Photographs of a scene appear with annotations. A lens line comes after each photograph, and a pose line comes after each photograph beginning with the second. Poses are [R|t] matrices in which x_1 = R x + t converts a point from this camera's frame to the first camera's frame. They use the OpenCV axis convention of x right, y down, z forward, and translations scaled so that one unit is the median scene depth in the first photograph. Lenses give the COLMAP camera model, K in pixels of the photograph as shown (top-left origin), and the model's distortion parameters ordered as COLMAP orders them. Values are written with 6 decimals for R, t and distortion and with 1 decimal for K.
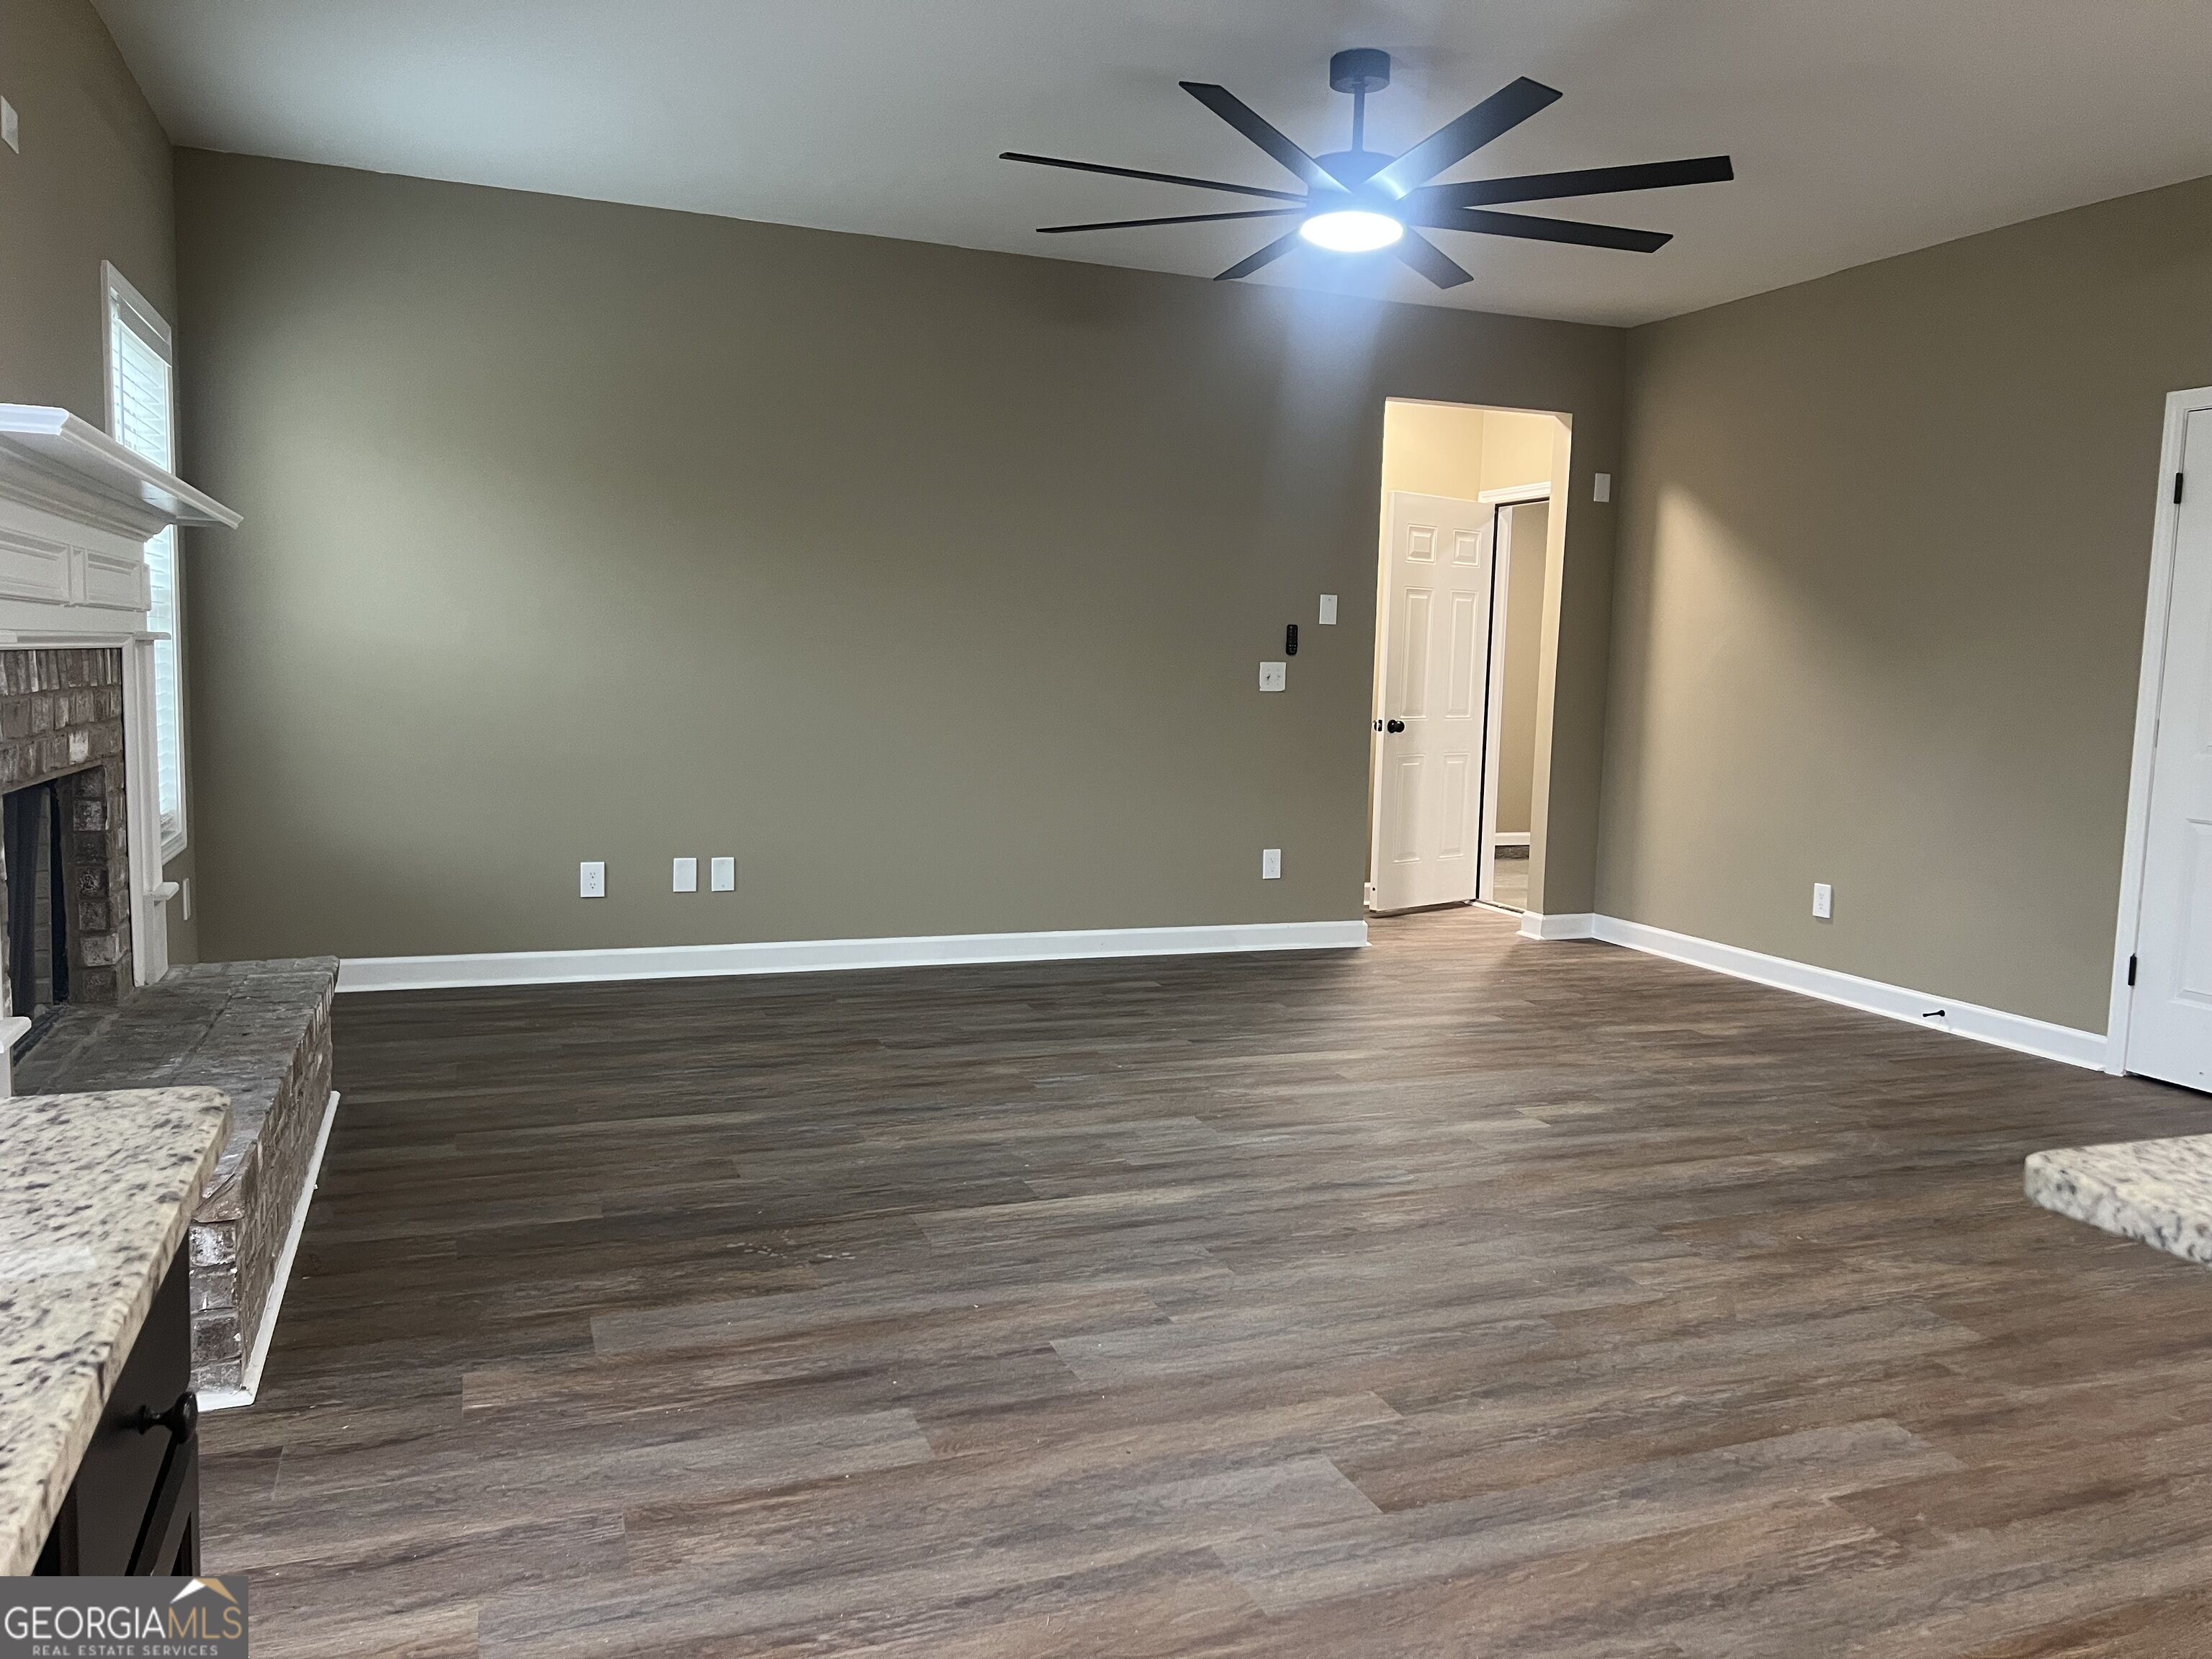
lens RADIAL K [[1653.7, 0, 1127.0], [0, 1653.7, 846.2], [0, 0, 1]] dist [0.064209, -0.079595]
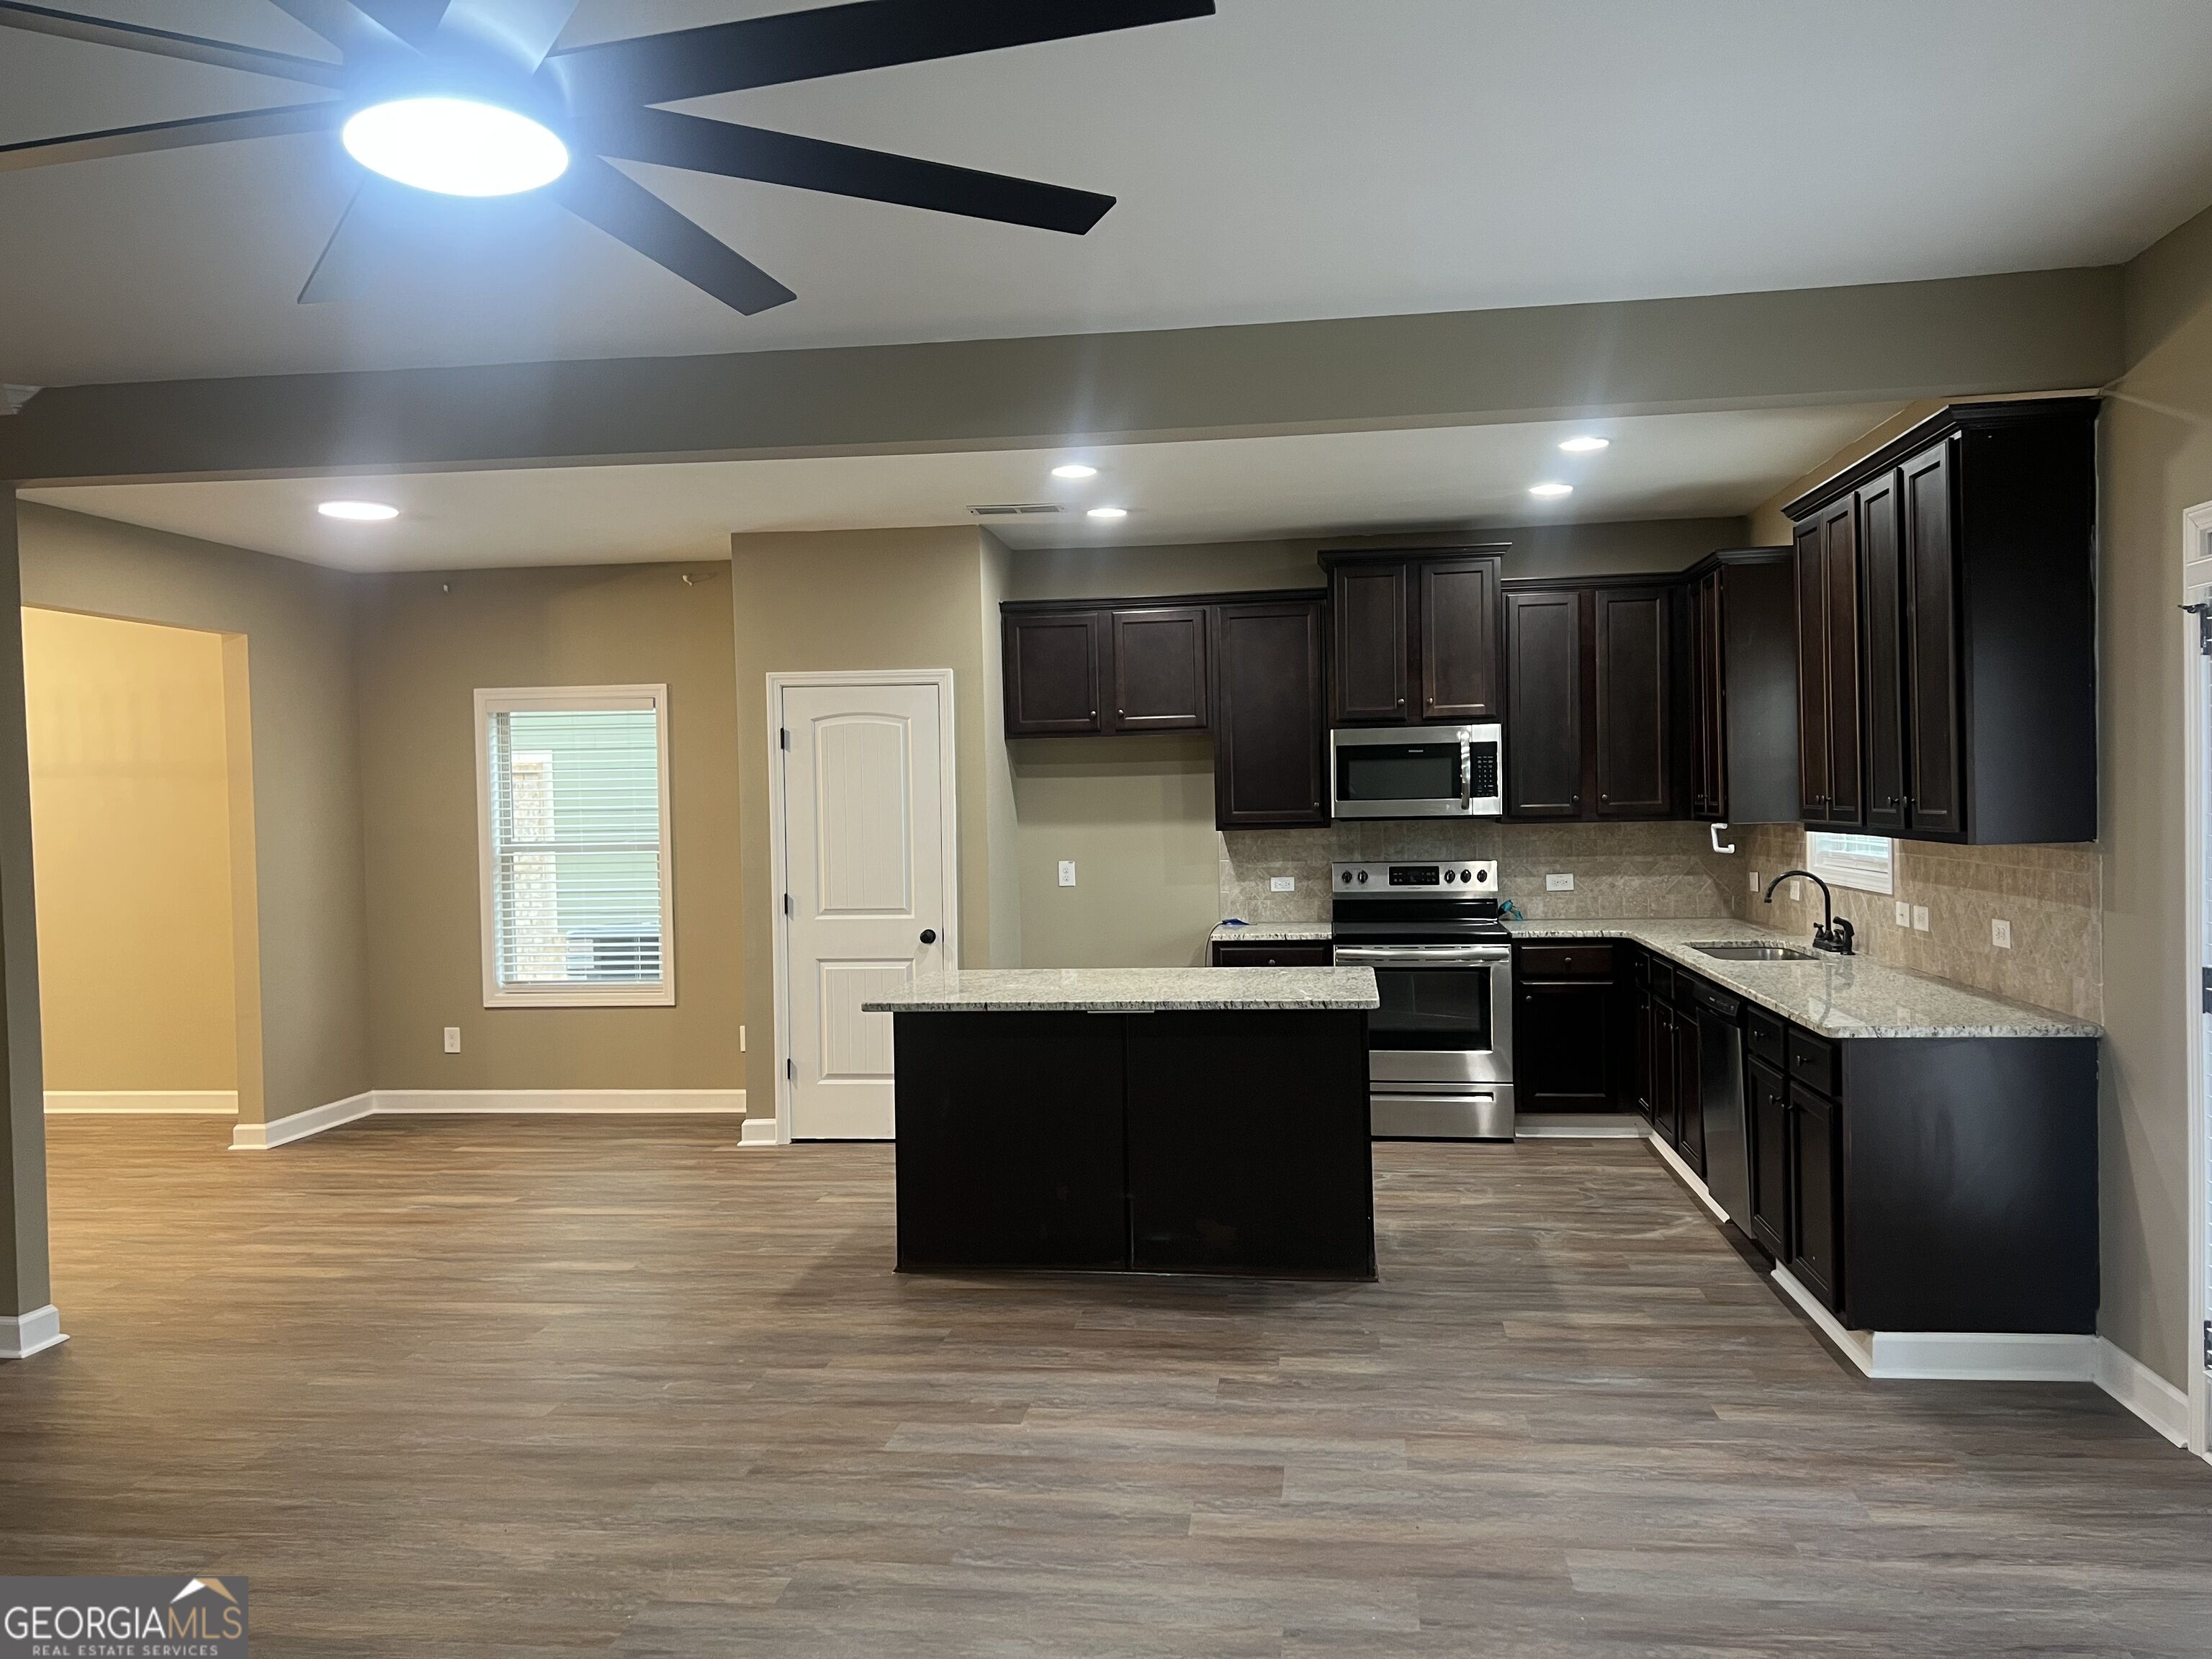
lens RADIAL K [[1653.7, 0, 1127.2], [0, 1653.7, 844.8], [0, 0, 1]] dist [0.064209, -0.079595]
pose [[-0.876454, -0.023525, 0.480911, -0.324230], [0.052922, 0.988047, 0.144782, -0.292524], [-0.478569, 0.152346, -0.864733, 1.659480]]
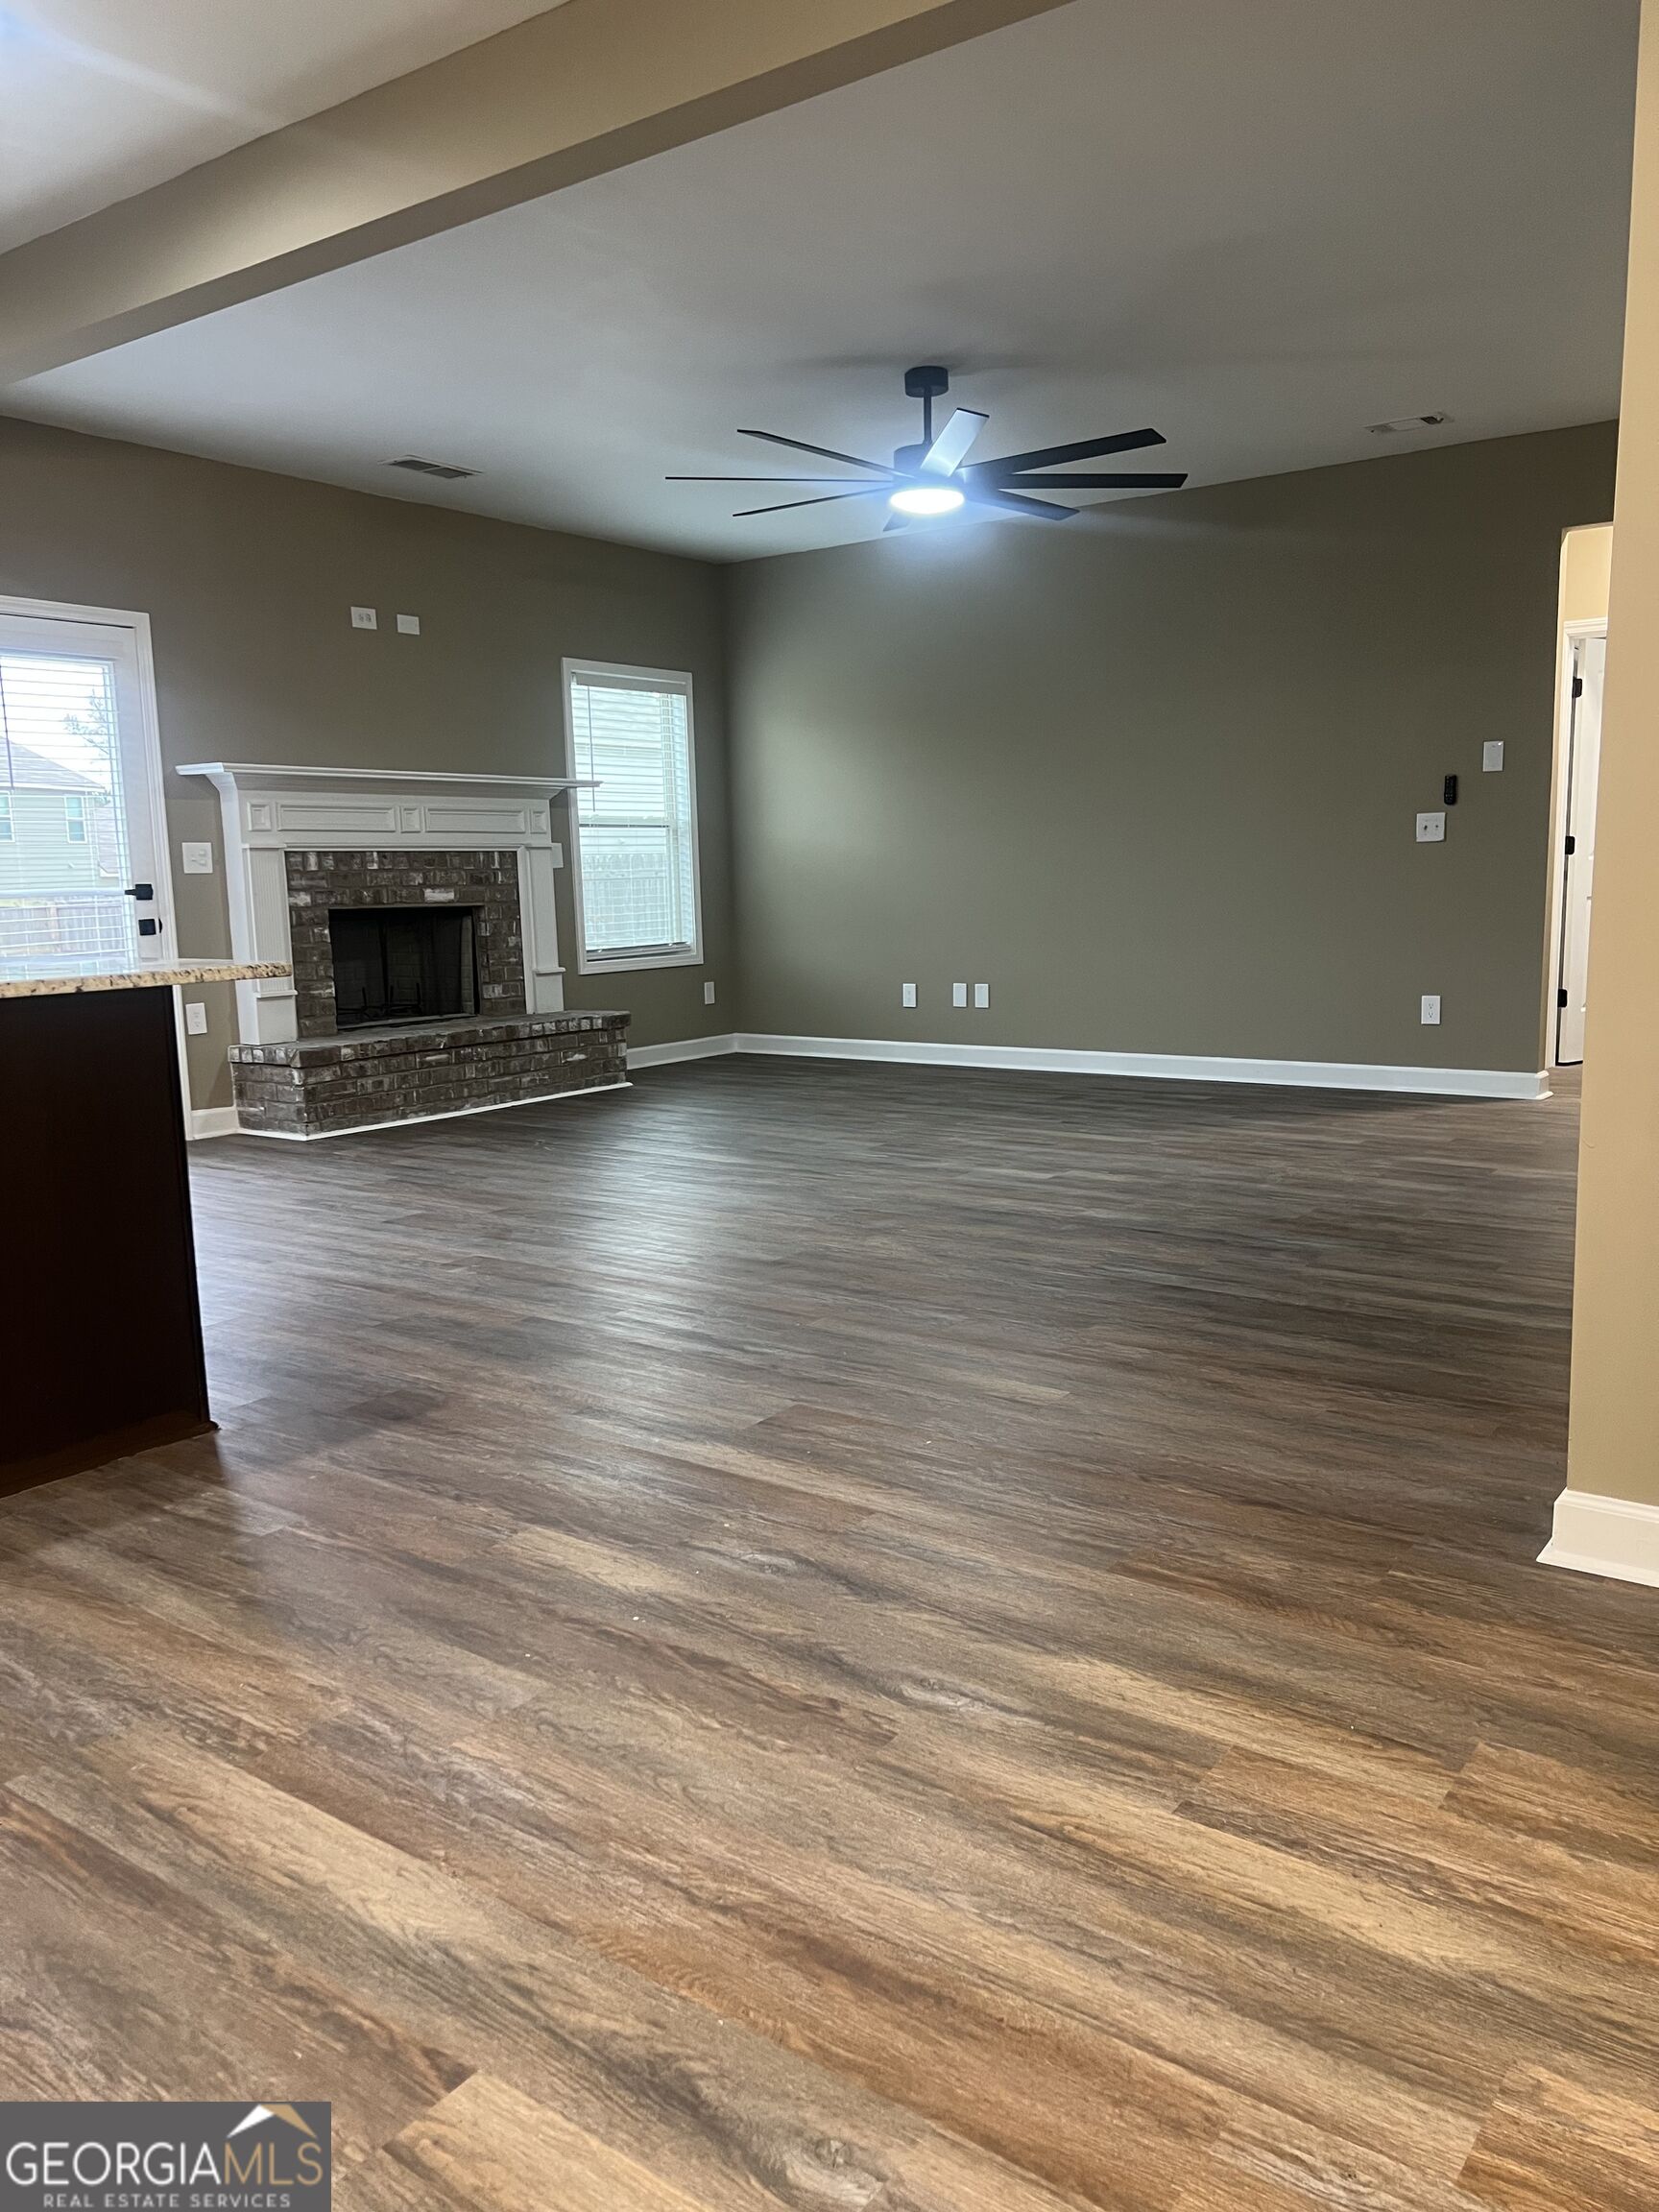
lens RADIAL K [[1653.7, 0, 815.7], [0, 1653.7, 1122.1], [0, 0, 1]] dist [0.064209, -0.079595]
pose [[0.525565, 0.088976, -0.846088, 1.602492], [-0.057816, 0.995952, 0.068822, 0.064879], [0.848786, 0.012748, 0.528582, 0.242788]]
